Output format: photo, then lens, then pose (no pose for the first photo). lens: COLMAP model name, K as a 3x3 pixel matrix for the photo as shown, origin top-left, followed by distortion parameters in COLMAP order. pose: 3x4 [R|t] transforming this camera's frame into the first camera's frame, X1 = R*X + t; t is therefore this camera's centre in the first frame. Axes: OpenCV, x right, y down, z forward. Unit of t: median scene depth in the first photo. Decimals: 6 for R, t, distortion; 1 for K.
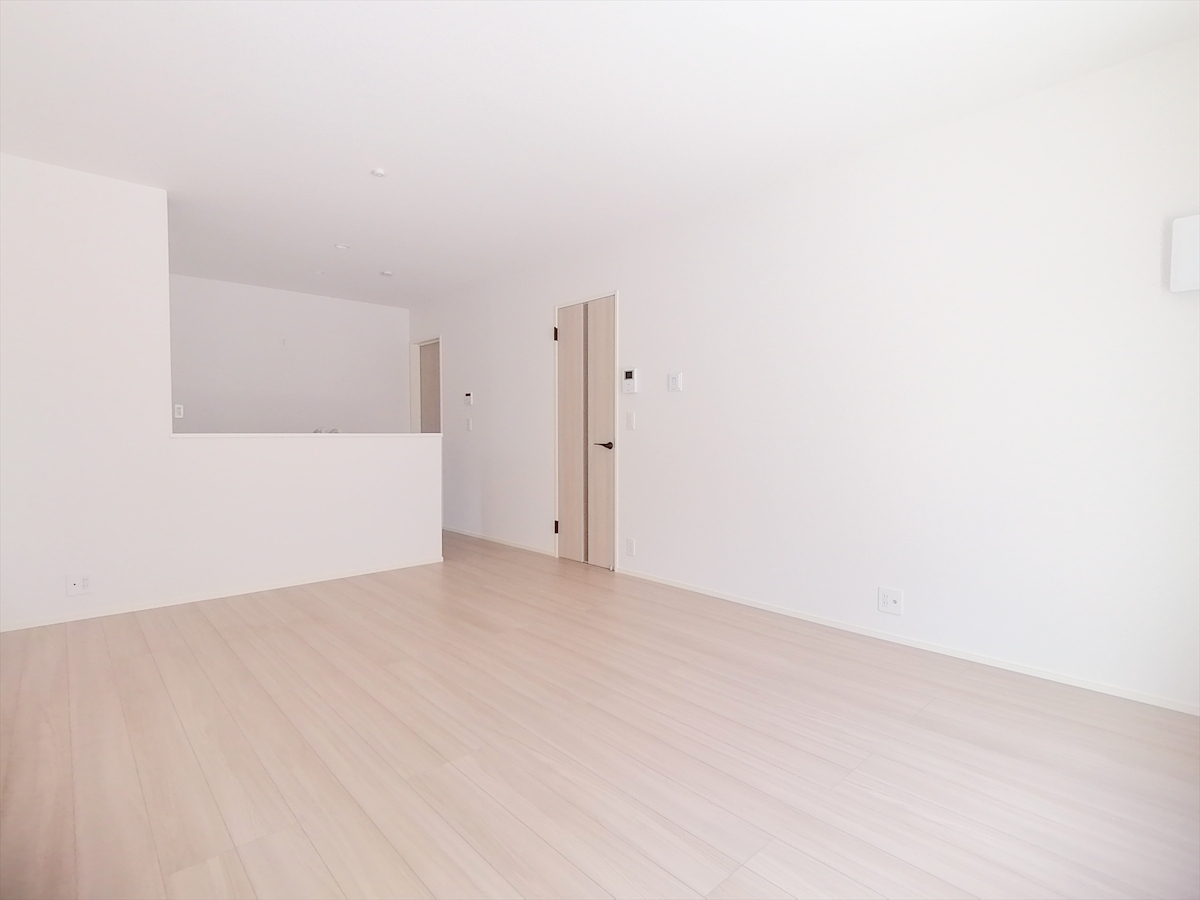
lens RADIAL K [[595.8, 0, 599.8], [0, 595.8, 455.4], [0, 0, 1]] dist [-0.004632, -0.001434]
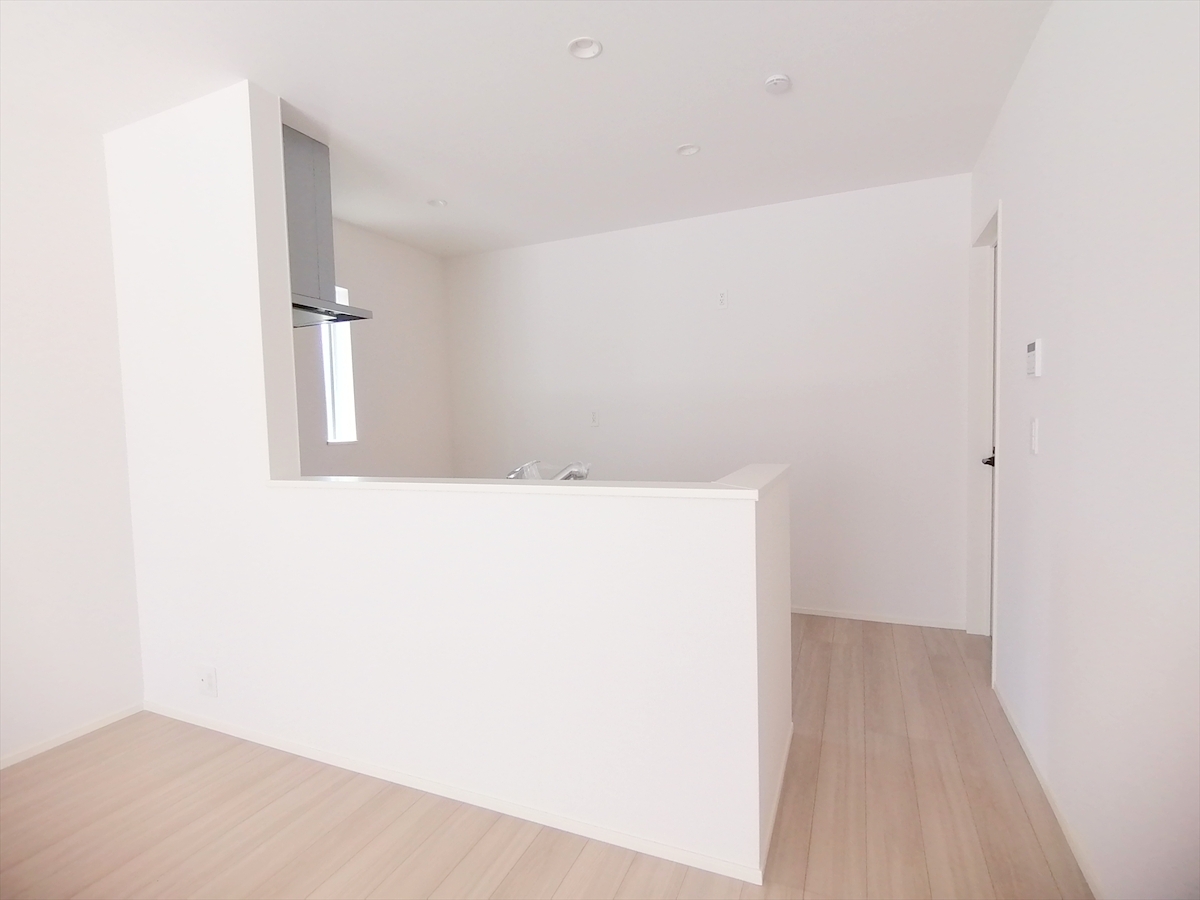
lens RADIAL K [[595.8, 0, 599.8], [0, 595.8, 455.4], [0, 0, 1]] dist [-0.004632, -0.001434]
pose [[0.399377, 0.046170, -0.915624, -0.012667], [-0.003710, 0.998804, 0.048746, -0.069313], [0.916779, -0.016071, 0.399070, 0.782958]]
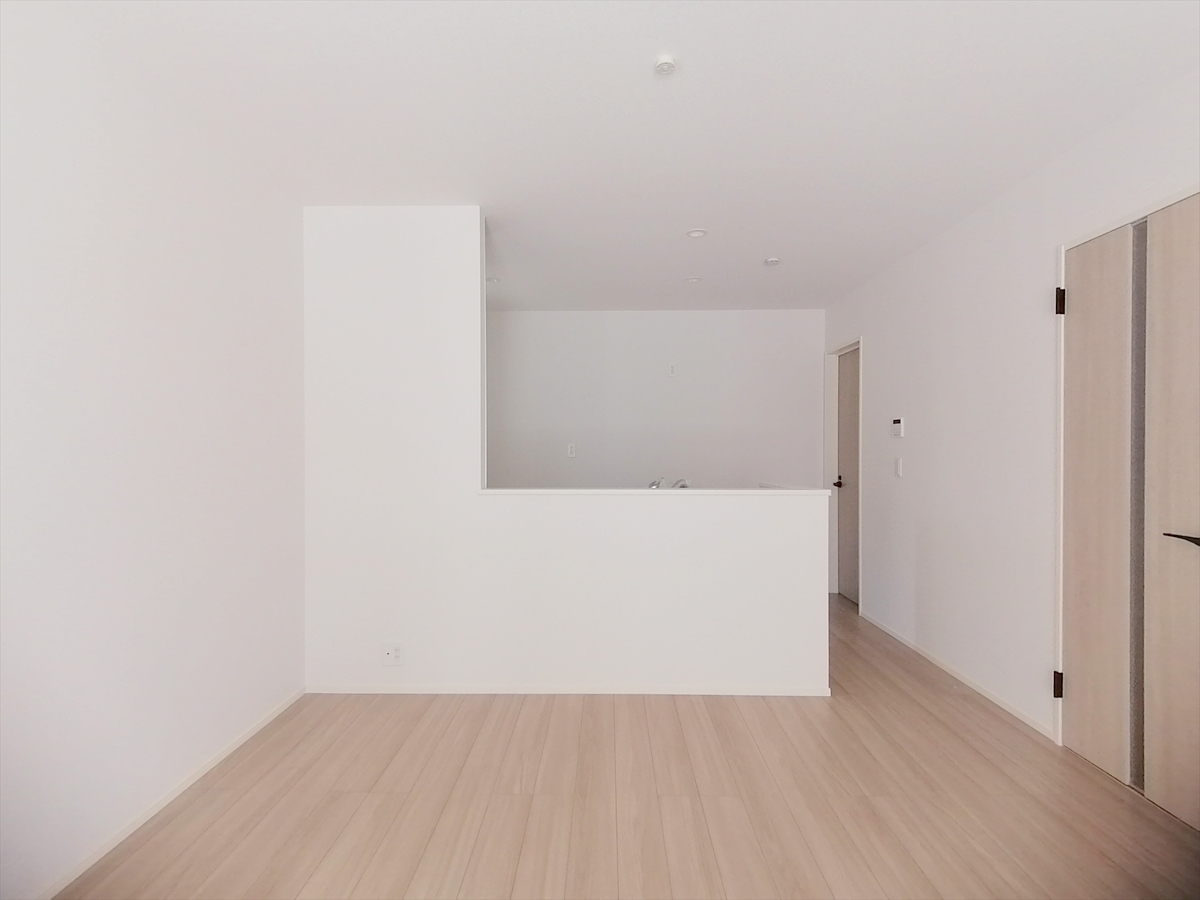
lens RADIAL K [[595.8, 0, 599.8], [0, 595.8, 455.4], [0, 0, 1]] dist [-0.004632, -0.001434]
pose [[0.725702, 0.005517, -0.687987, -0.010540], [-0.025366, 0.999503, -0.018741, -0.054364], [0.687541, 0.031052, 0.725481, 0.370376]]
